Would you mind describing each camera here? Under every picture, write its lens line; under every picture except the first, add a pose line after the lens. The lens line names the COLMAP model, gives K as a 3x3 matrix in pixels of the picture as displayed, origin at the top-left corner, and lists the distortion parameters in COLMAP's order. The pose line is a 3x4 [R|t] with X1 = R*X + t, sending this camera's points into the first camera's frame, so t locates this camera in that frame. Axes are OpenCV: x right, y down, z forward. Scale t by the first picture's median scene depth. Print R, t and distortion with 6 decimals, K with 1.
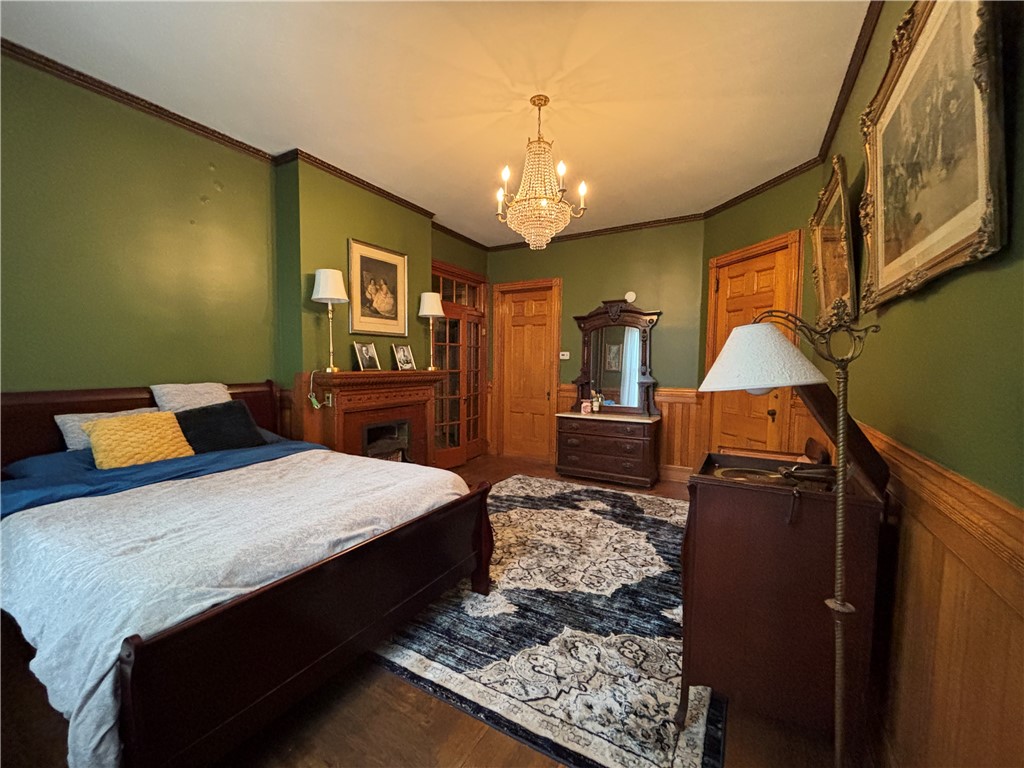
lens RADIAL K [[410.5, 0, 510.7], [0, 410.5, 386.8], [0, 0, 1]] dist [0.000532, 0.000185]
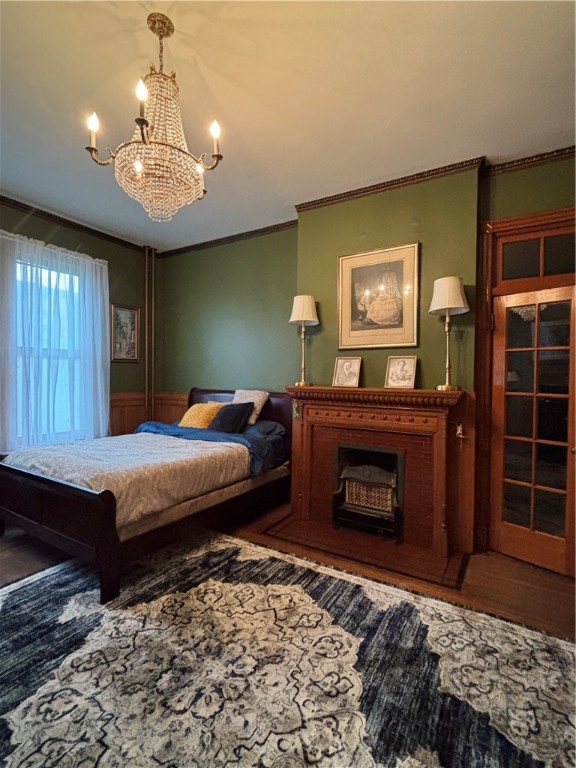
lens RADIAL K [[368.8, 0, 284.4], [0, 368.8, 380.9], [0, 0, 1]] dist [0.001791, 0.002006]
pose [[-0.031811, -0.003450, -0.999488, 0.485854], [-0.071520, 0.997438, -0.001167, -0.039485], [0.996932, 0.071446, -0.031976, 0.837856]]
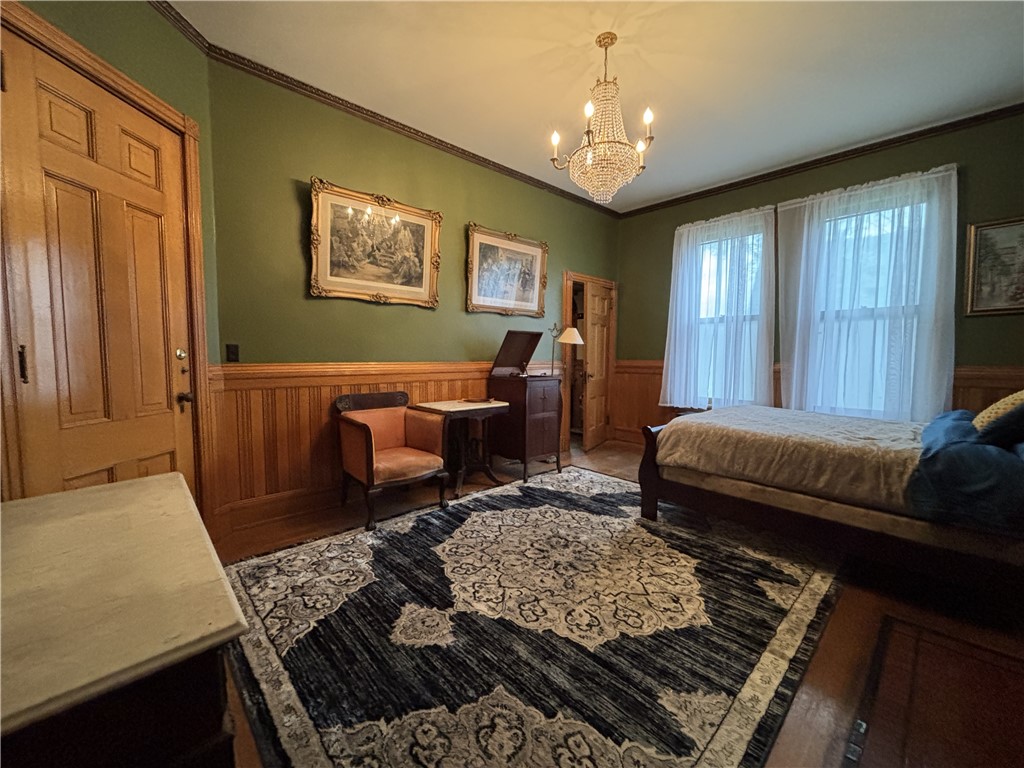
lens RADIAL K [[410.5, 0, 515.0], [0, 410.5, 384.4], [0, 0, 1]] dist [0.000532, 0.000185]
pose [[-0.957892, -0.041197, 0.284157, -0.014471], [-0.003400, 0.991211, 0.132245, -0.033259], [-0.287108, 0.125710, -0.949614, 1.314291]]
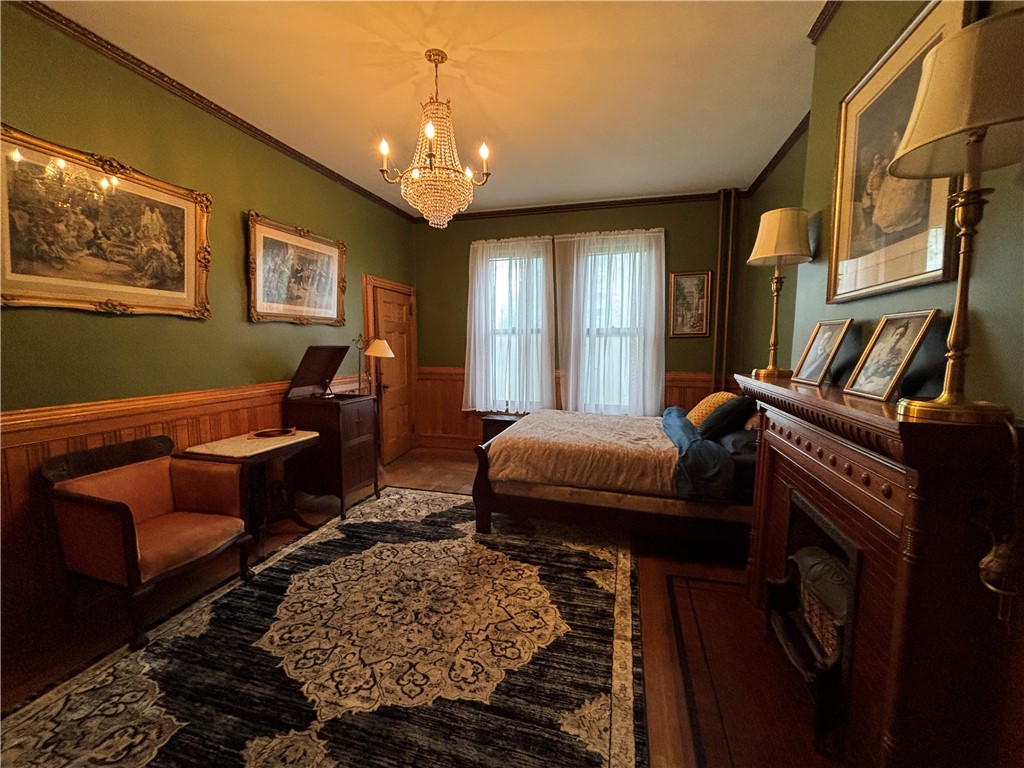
lens RADIAL K [[410.5, 0, 510.9], [0, 410.5, 384.3], [0, 0, 1]] dist [0.000532, 0.000185]
pose [[-0.968648, 0.006580, -0.248352, 0.092801], [-0.031963, 0.988041, 0.150844, -0.091506], [0.246374, 0.154053, -0.956853, 1.285902]]
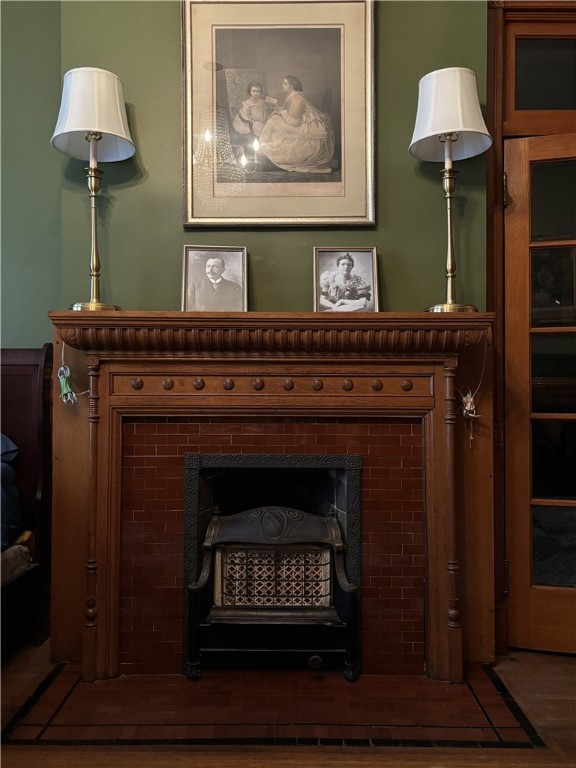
lens RADIAL K [[708.5, 0, 290.2], [0, 708.5, 385.8], [0, 0, 1]] dist [0.044194, 0.000153]
pose [[0.496163, -0.024076, -0.867896, 0.248168], [-0.045124, 0.997549, -0.053469, 0.053793], [0.867056, 0.065692, 0.493860, 0.701088]]
